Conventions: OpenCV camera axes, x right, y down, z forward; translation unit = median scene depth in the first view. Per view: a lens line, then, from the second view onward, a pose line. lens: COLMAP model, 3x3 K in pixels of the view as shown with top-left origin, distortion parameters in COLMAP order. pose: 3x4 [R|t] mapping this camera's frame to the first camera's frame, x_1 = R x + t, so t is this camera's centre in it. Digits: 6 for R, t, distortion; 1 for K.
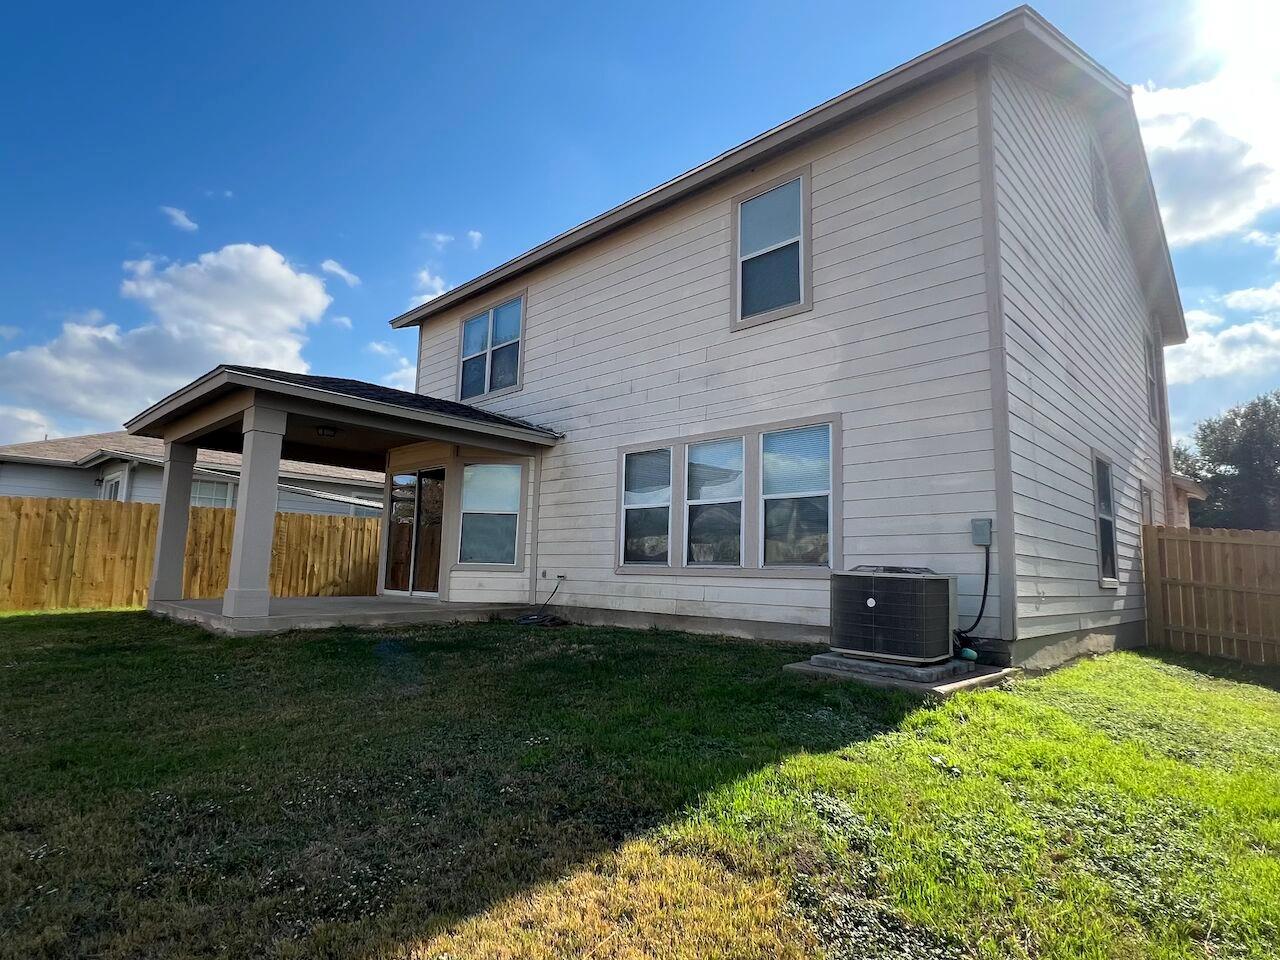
lens RADIAL K [[684.3, 0, 641.8], [0, 684.3, 484.1], [0, 0, 1]] dist [0.000215, 0.000871]
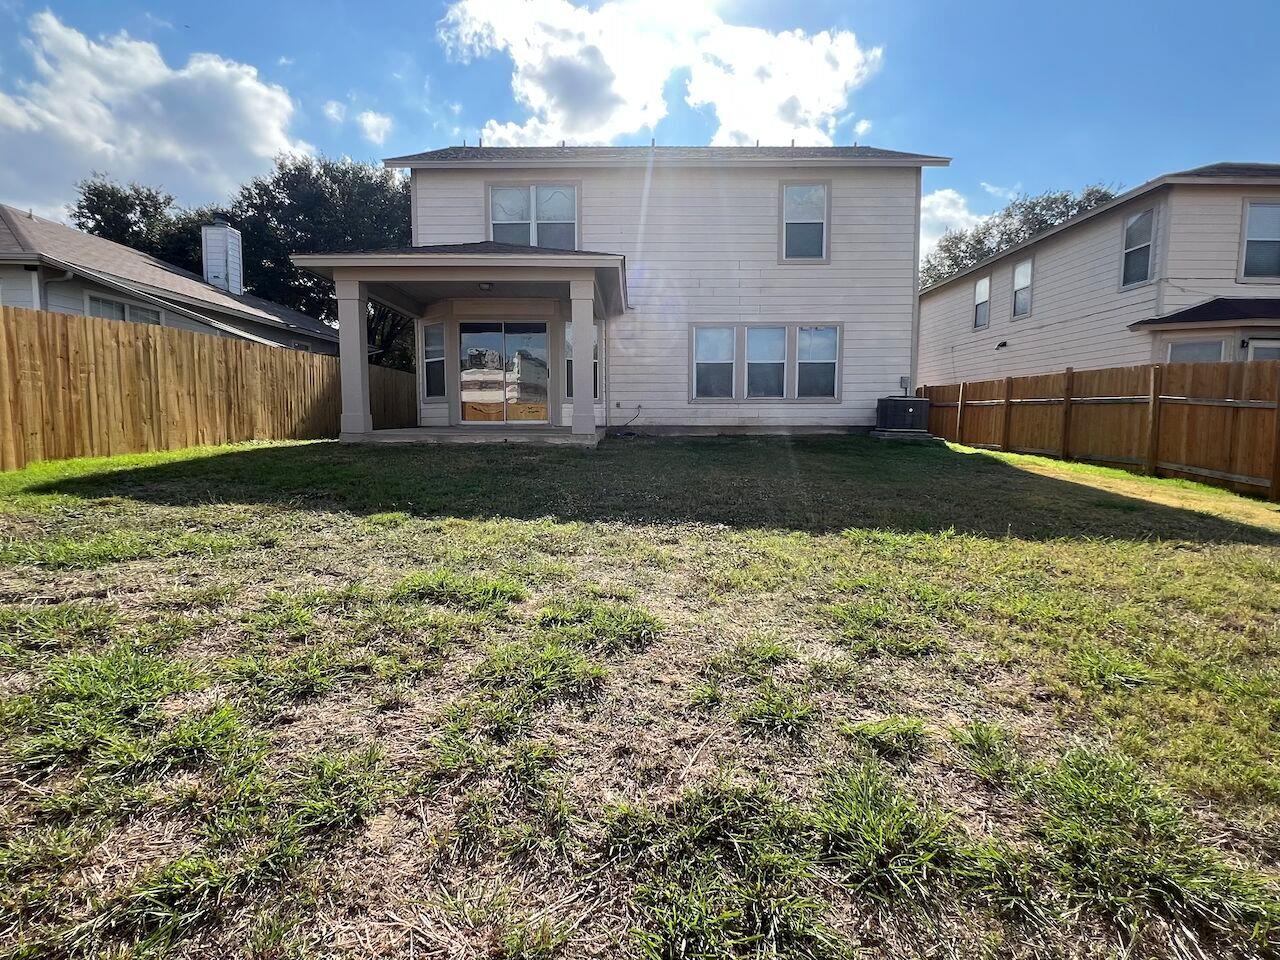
lens RADIAL K [[684.3, 0, 638.7], [0, 684.3, 479.3], [0, 0, 1]] dist [0.000215, 0.000871]
pose [[0.727993, -0.084245, 0.680389, -1.370374], [-0.070076, 0.978080, 0.196083, -0.002054], [-0.681994, -0.190426, 0.706132, -0.099124]]
